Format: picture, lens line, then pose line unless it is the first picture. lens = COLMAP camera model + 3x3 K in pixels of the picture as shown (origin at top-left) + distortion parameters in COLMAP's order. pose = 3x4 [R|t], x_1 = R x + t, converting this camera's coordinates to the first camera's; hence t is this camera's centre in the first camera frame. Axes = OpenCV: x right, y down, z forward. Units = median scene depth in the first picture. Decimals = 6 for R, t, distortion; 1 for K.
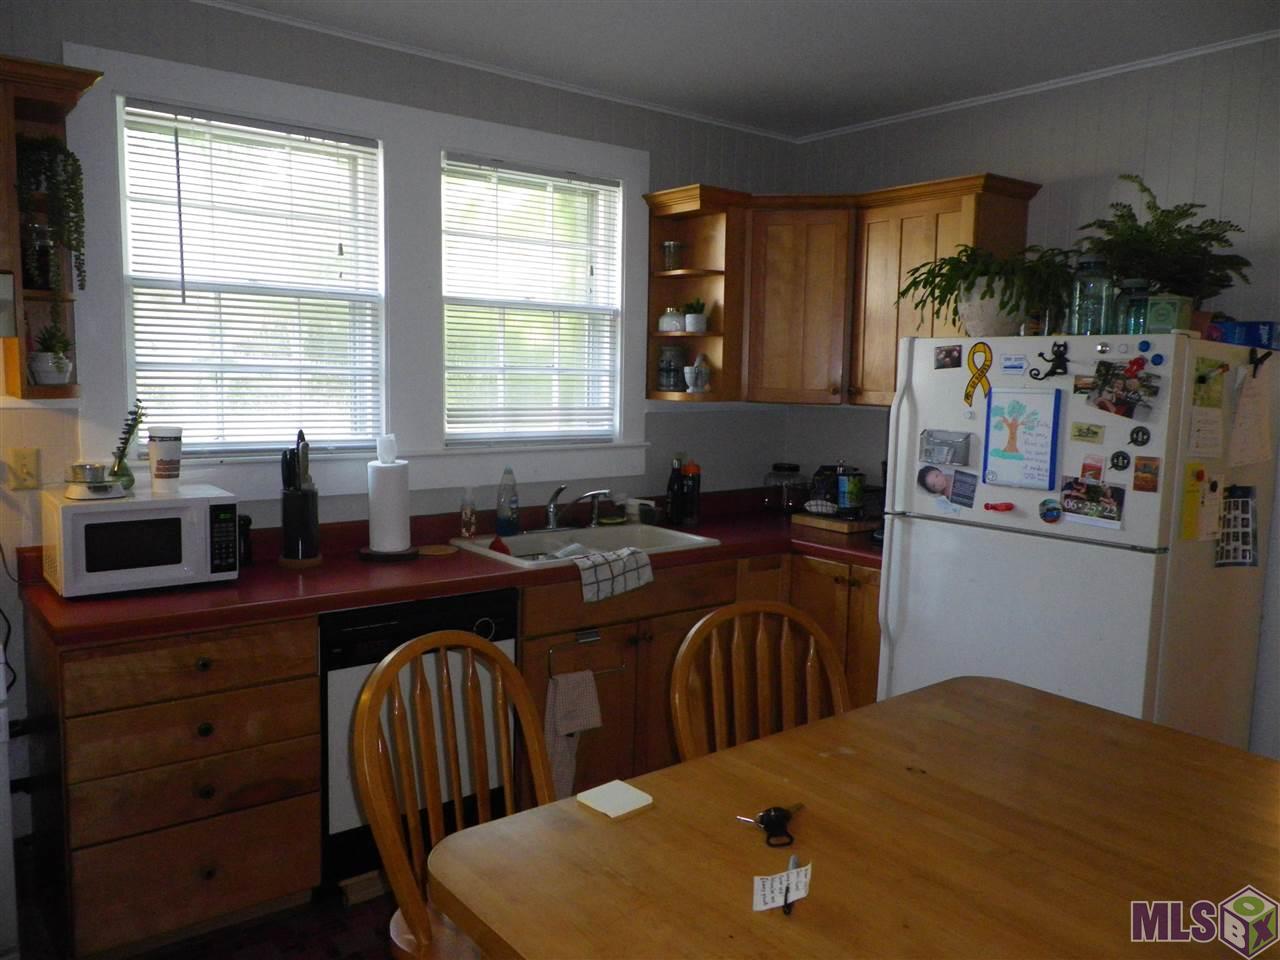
lens RADIAL K [[979.5, 0, 648.3], [0, 979.5, 476.7], [0, 0, 1]] dist [-0.006568, -0.007208]
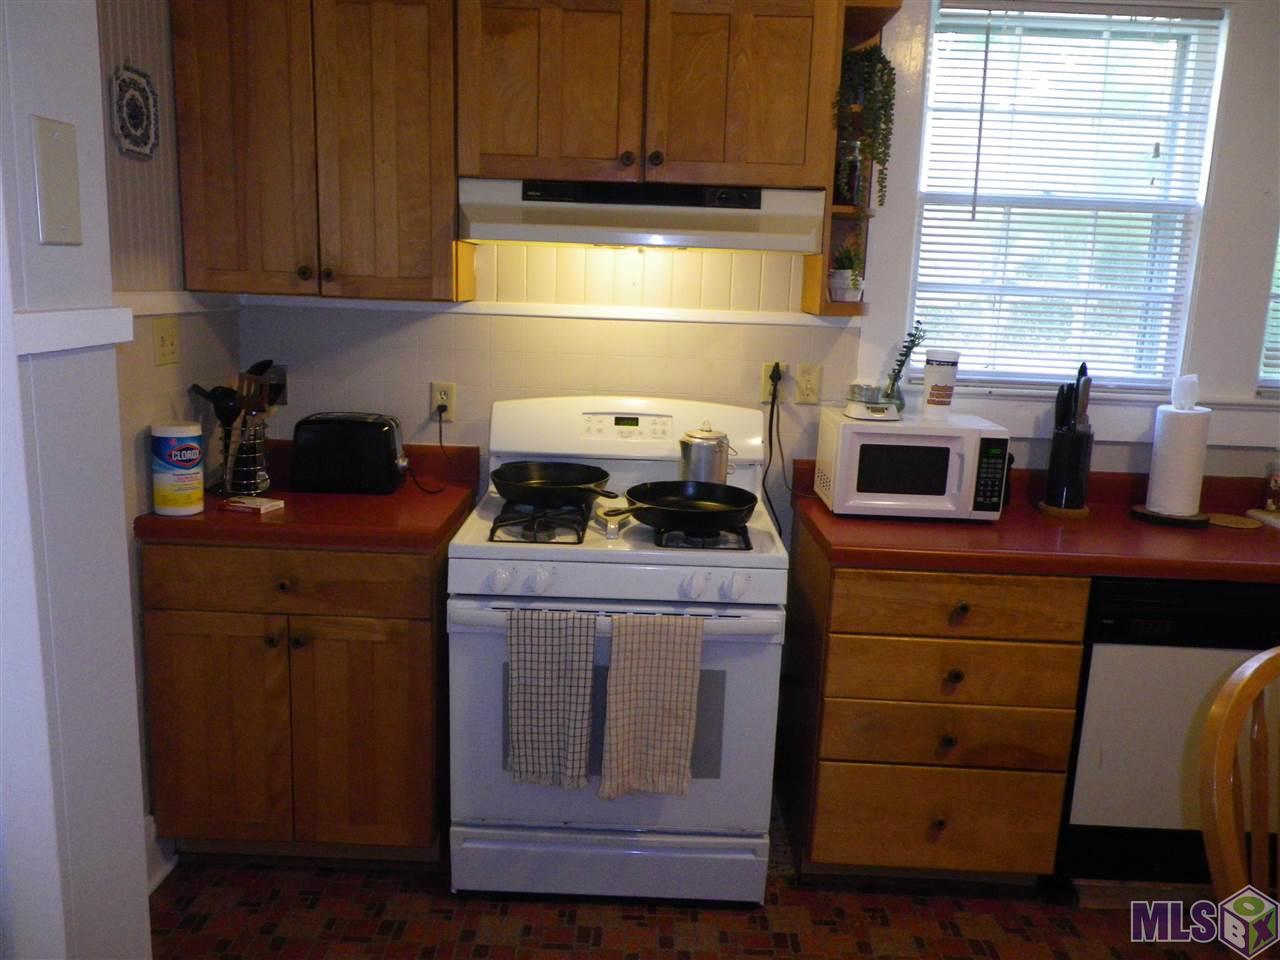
lens RADIAL K [[979.5, 0, 635.2], [0, 979.5, 480.5], [0, 0, 1]] dist [-0.006568, -0.007208]
pose [[0.771484, 0.131184, -0.622577, -0.111876], [-0.089009, 0.991144, 0.098547, 0.006477], [0.629991, -0.020613, 0.776329, 0.069018]]
